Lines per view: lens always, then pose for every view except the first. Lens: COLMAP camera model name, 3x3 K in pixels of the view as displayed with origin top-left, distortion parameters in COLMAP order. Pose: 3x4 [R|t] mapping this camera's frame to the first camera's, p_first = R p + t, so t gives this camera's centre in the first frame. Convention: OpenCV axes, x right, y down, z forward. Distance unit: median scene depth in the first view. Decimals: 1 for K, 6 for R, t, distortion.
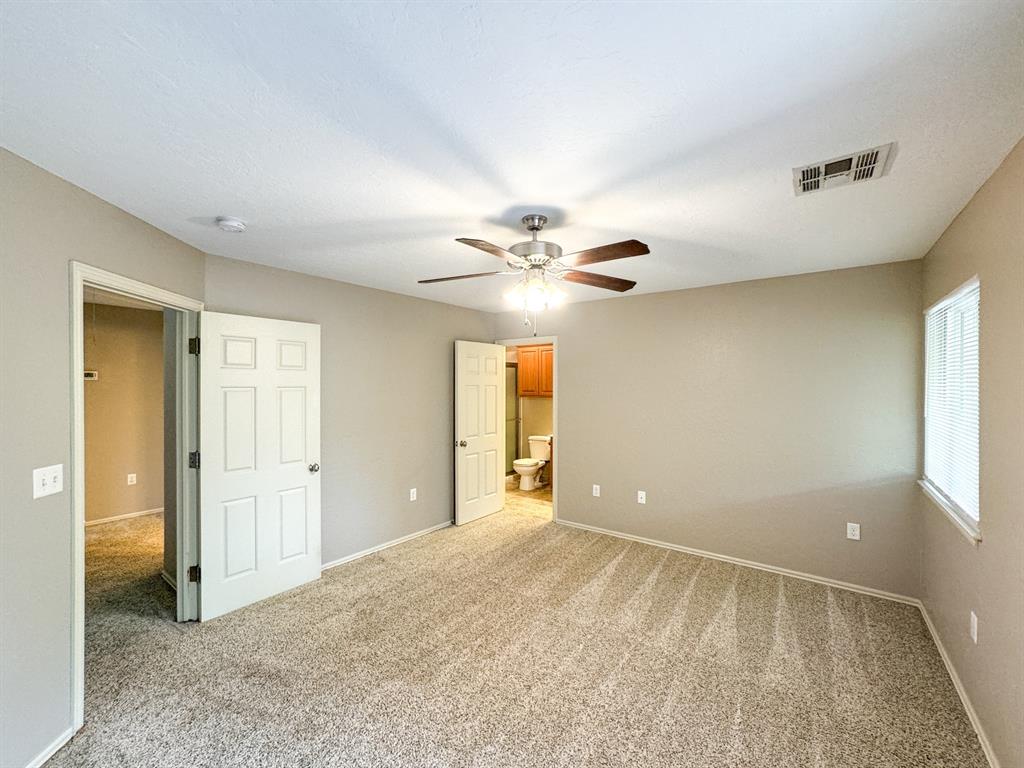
lens RADIAL K [[416.5, 0, 505.2], [0, 416.5, 386.7], [0, 0, 1]] dist [-0.021614, 0.014789]
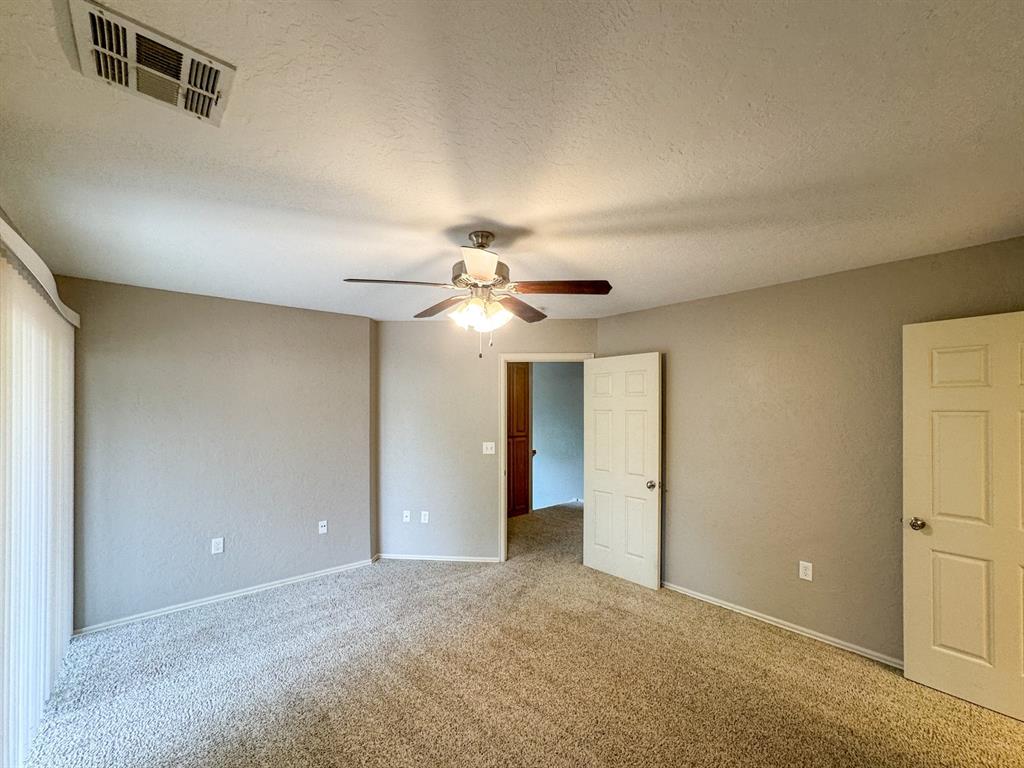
lens RADIAL K [[421.6, 0, 530.4], [0, 421.6, 402.8], [0, 0, 1]] dist [-0.040739, 0.016058]
pose [[-0.174198, -0.020593, -0.984495, 0.991386], [-0.008621, 0.999775, -0.019387, 0.004388], [0.984673, 0.005110, -0.174336, 1.267349]]
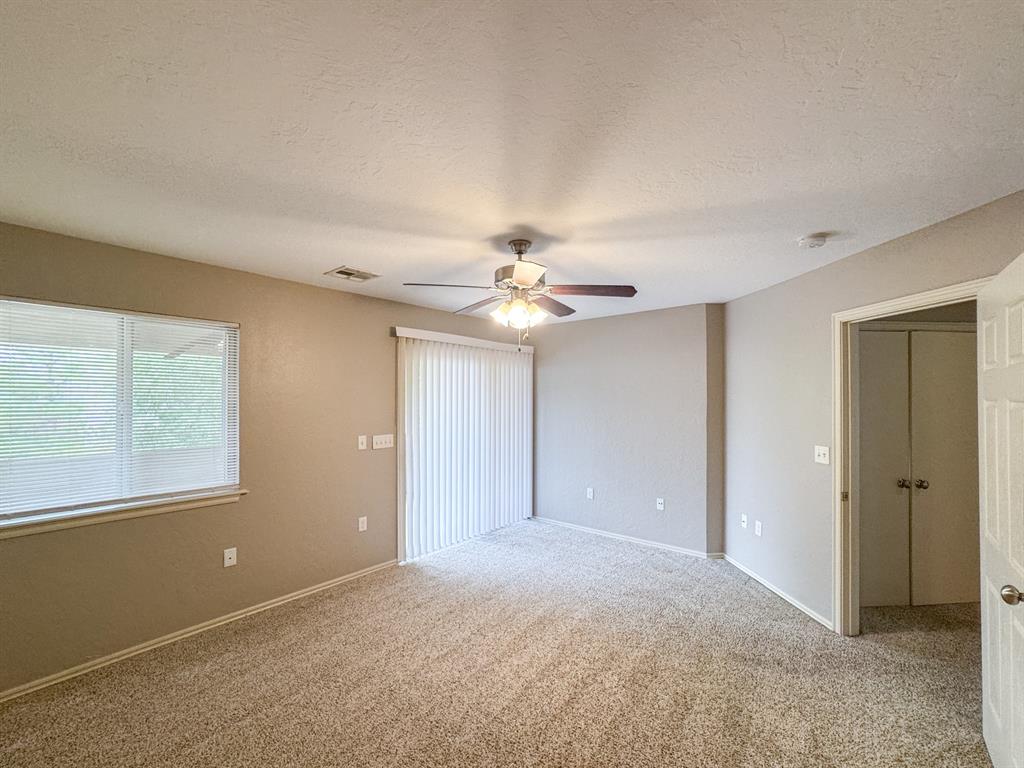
lens RADIAL K [[416.5, 0, 505.2], [0, 416.5, 386.7], [0, 0, 1]] dist [-0.021614, 0.014789]
pose [[-0.999206, -0.004655, 0.039575, 0.064716], [-0.005497, 0.999760, -0.021203, -0.000415], [-0.039467, -0.021404, -0.998992, 2.065904]]
